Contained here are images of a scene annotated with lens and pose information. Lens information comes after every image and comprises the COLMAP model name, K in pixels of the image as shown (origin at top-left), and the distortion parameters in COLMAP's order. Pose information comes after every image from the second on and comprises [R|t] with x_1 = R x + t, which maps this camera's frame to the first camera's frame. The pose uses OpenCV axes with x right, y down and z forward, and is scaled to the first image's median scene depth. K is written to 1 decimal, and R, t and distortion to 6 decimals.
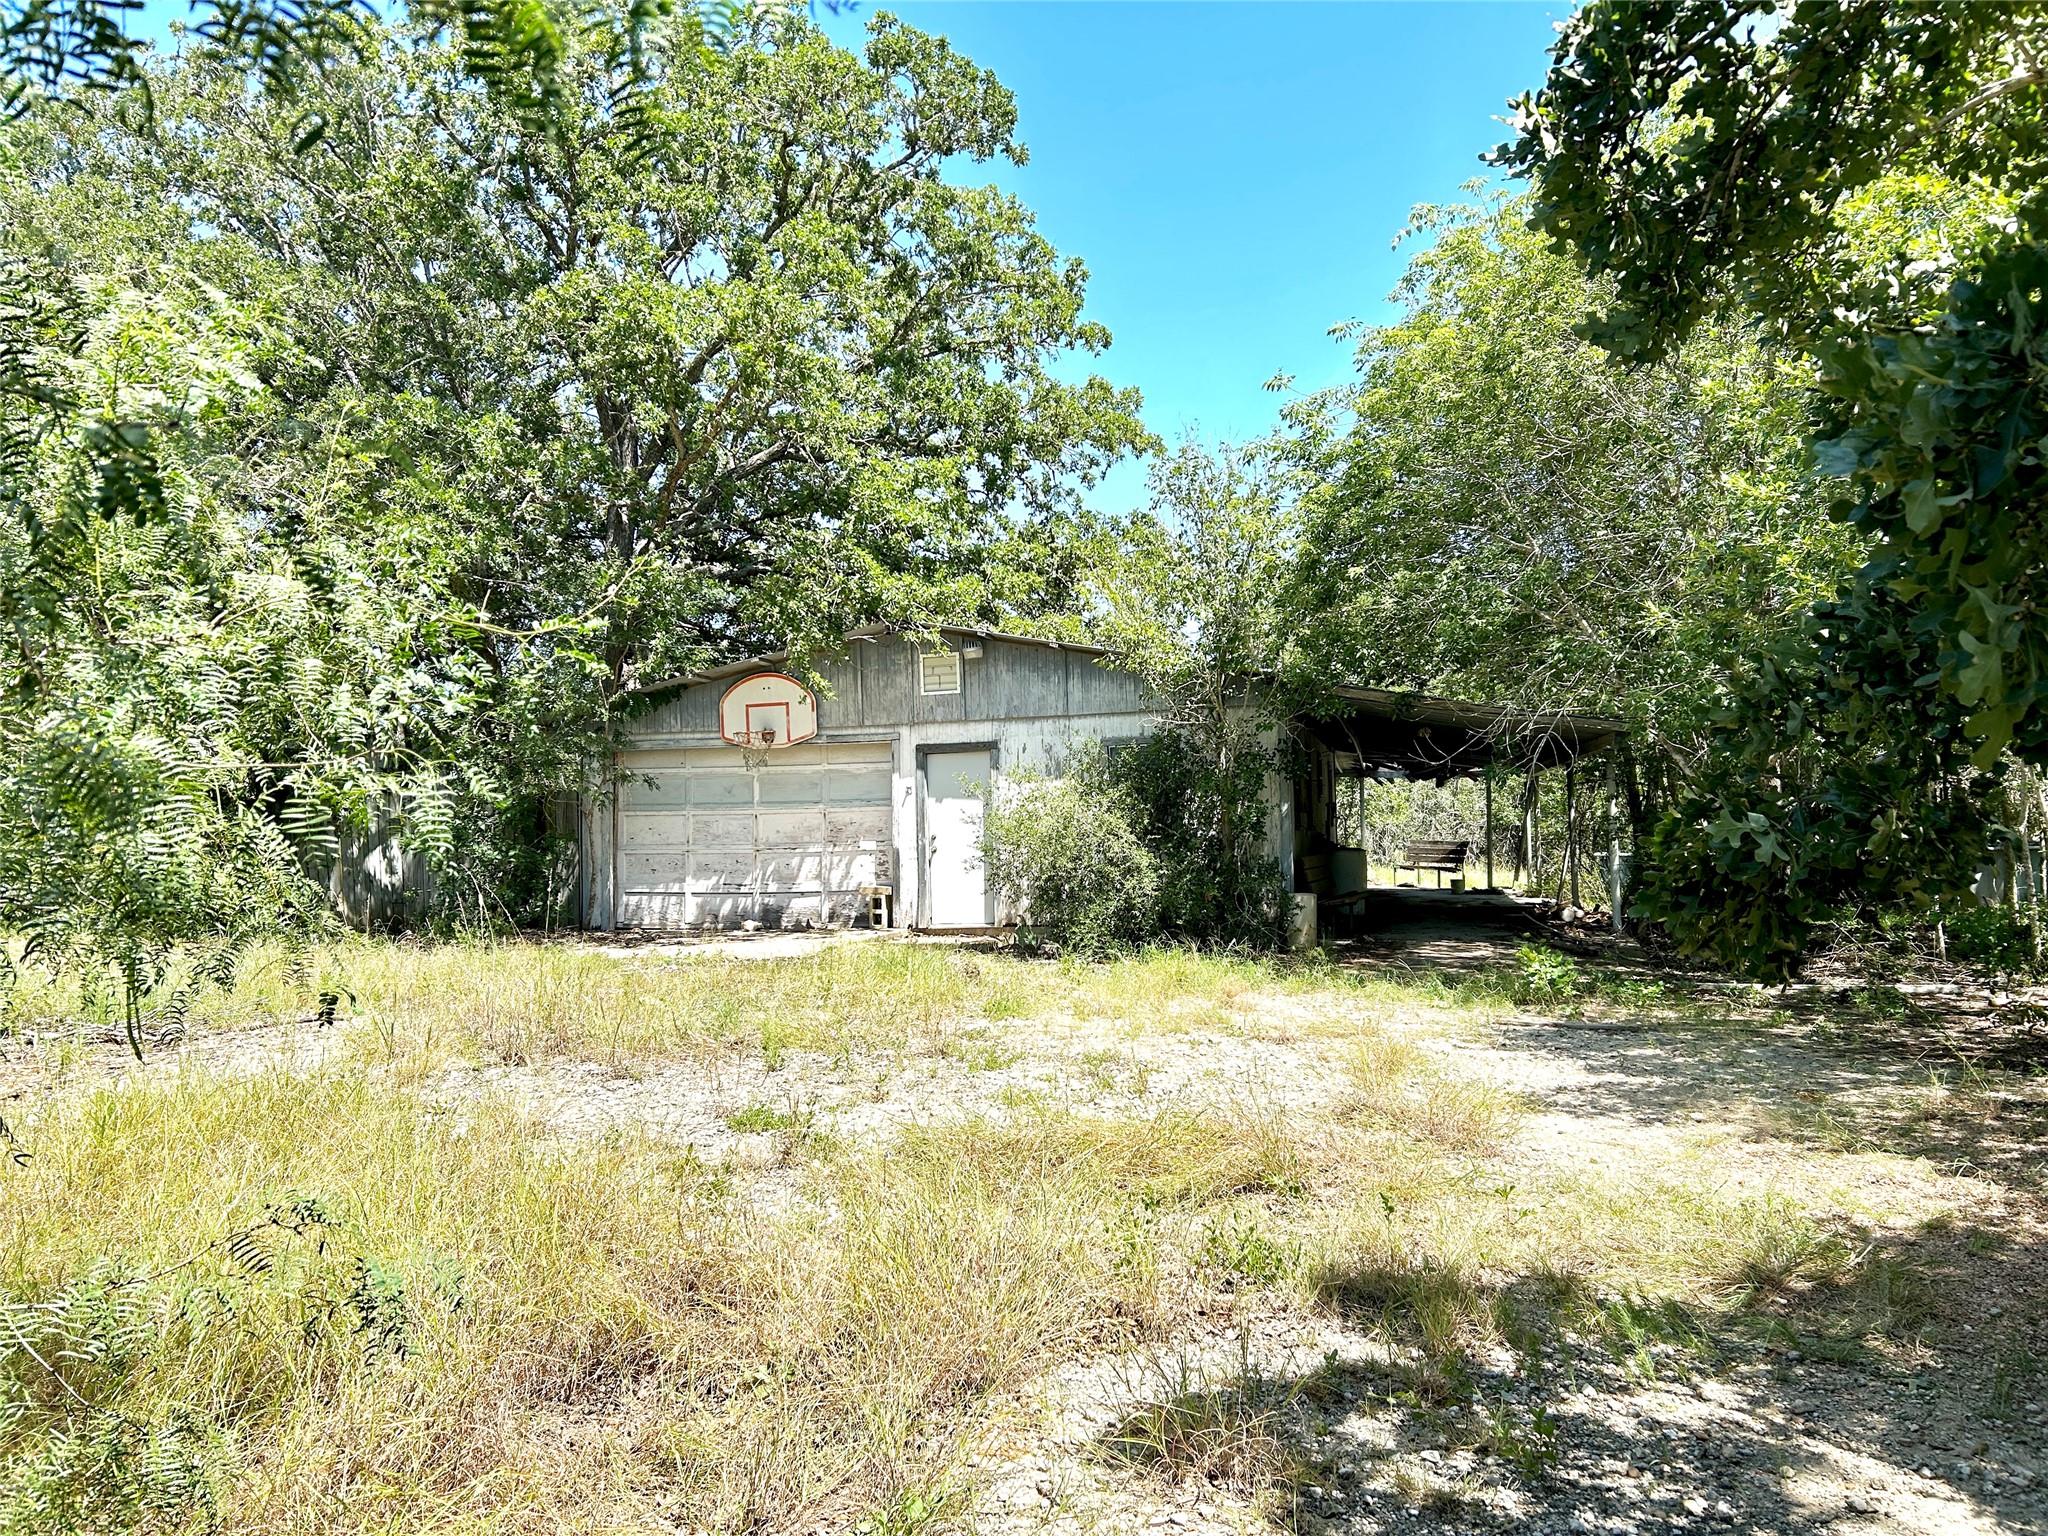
lens RADIAL K [[1552.2, 0, 1024.0], [0, 1552.2, 768.2], [0, 0, 1]] dist [0.001302, 0.000051]
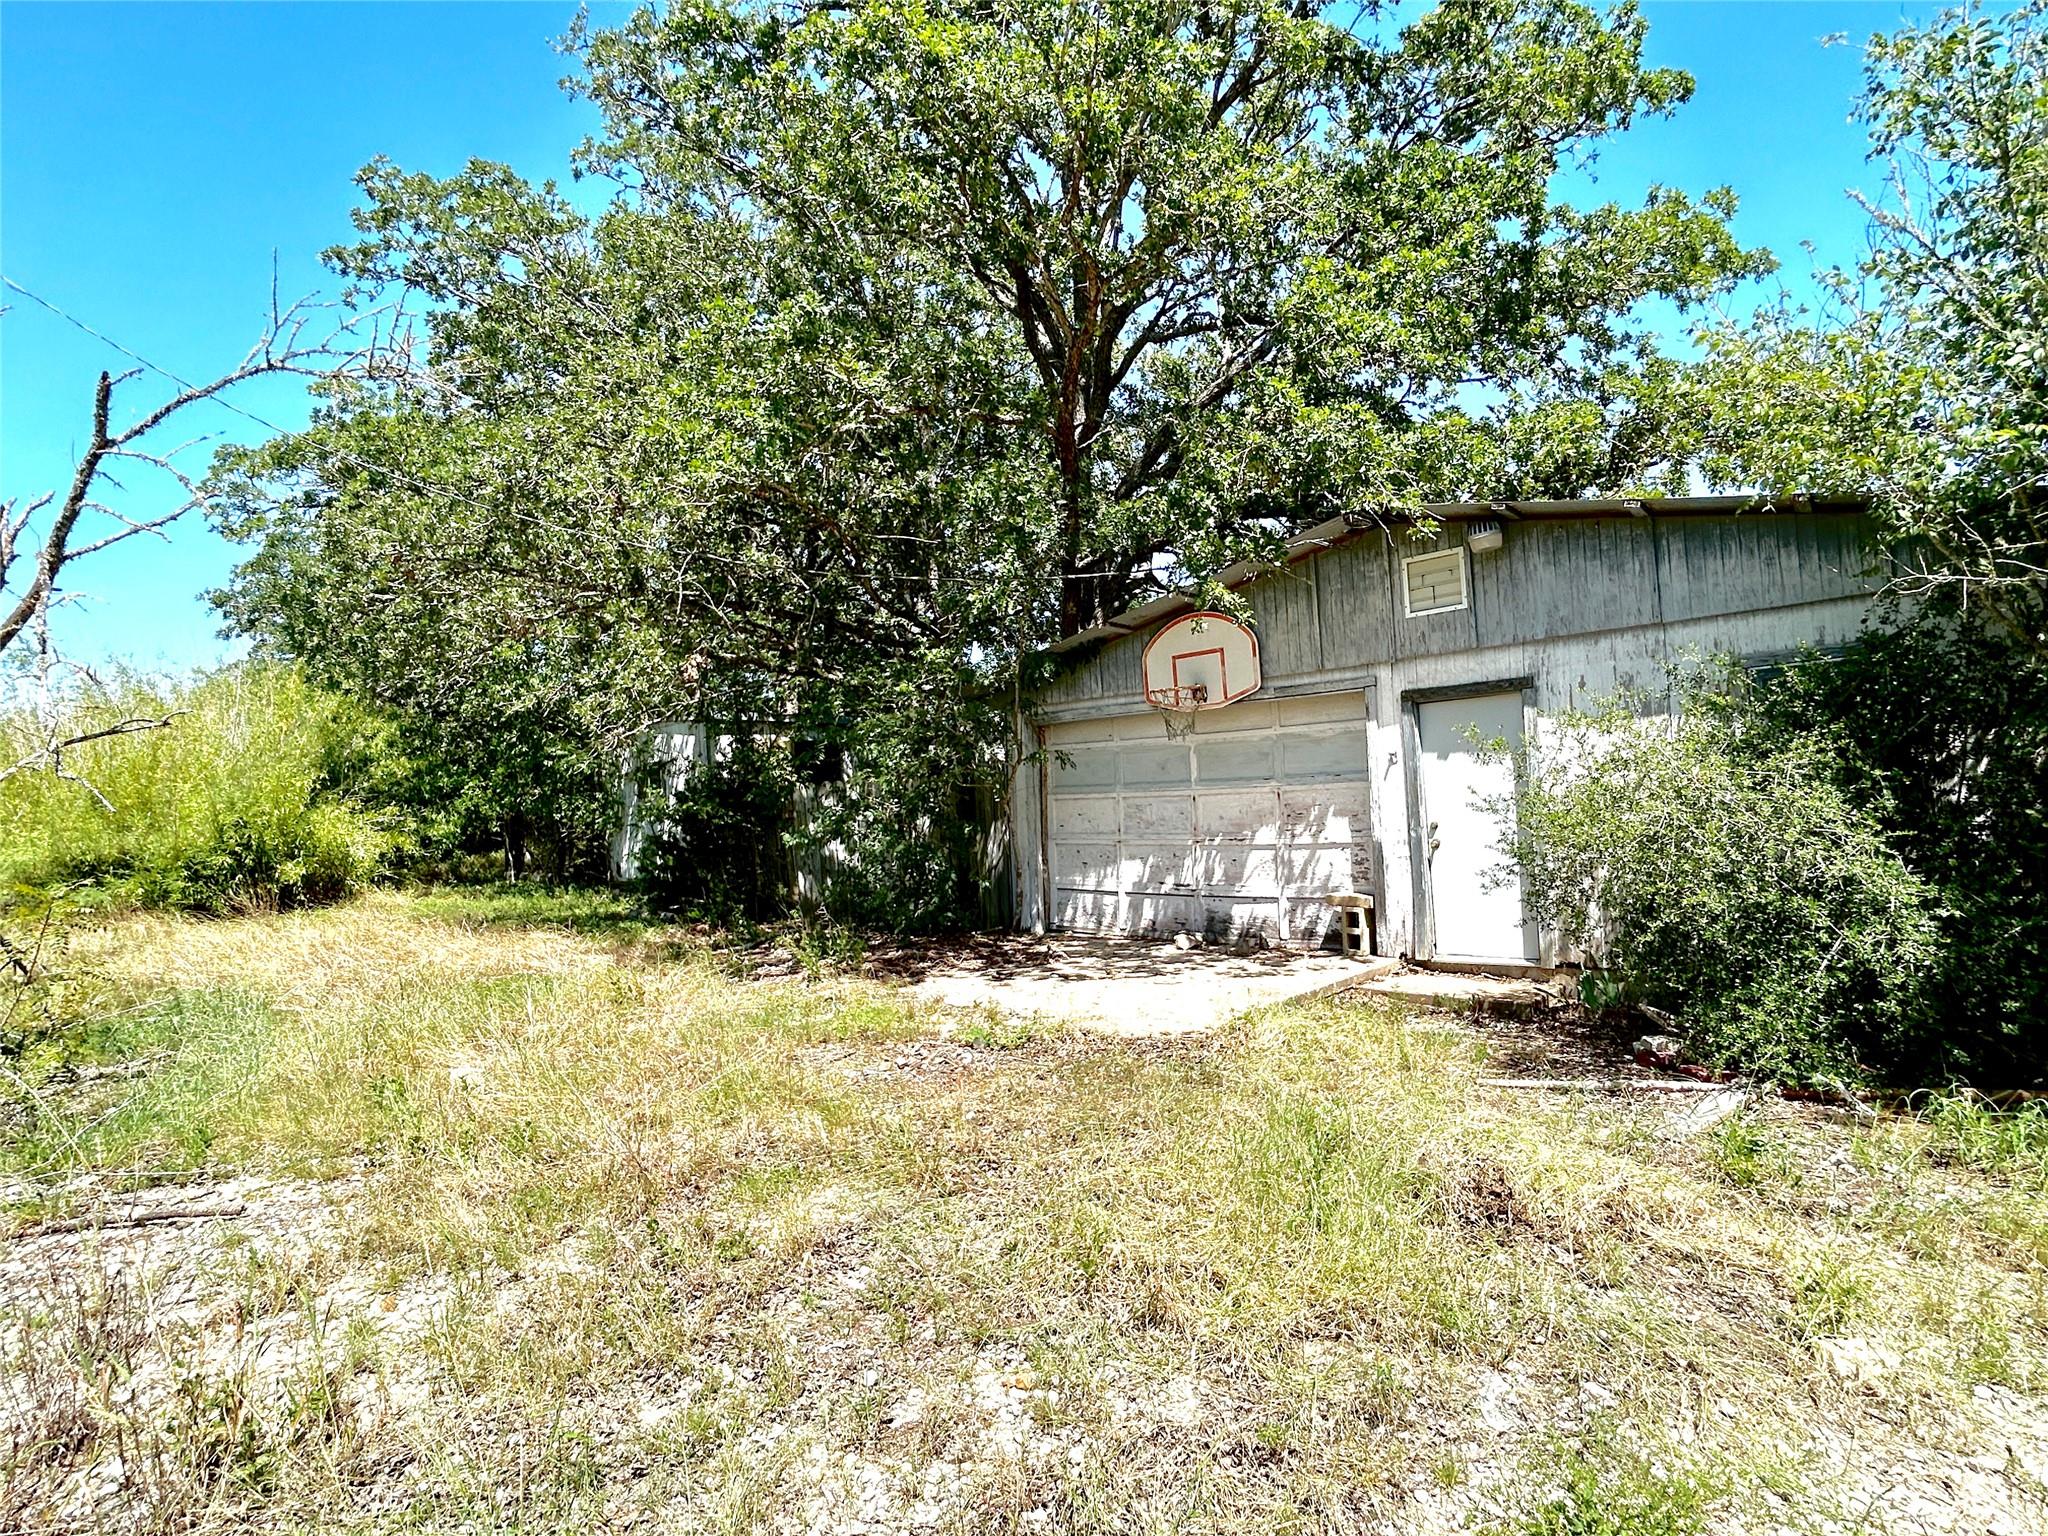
lens RADIAL K [[1049.1, 0, 1019.0], [0, 1049.1, 758.7], [0, 0, 1]] dist [0.006151, 0.002177]
pose [[0.890236, -0.037045, -0.453991, -0.010601], [0.041189, 0.999151, -0.000760, 0.008363], [0.453634, -0.018023, 0.891006, 0.510596]]
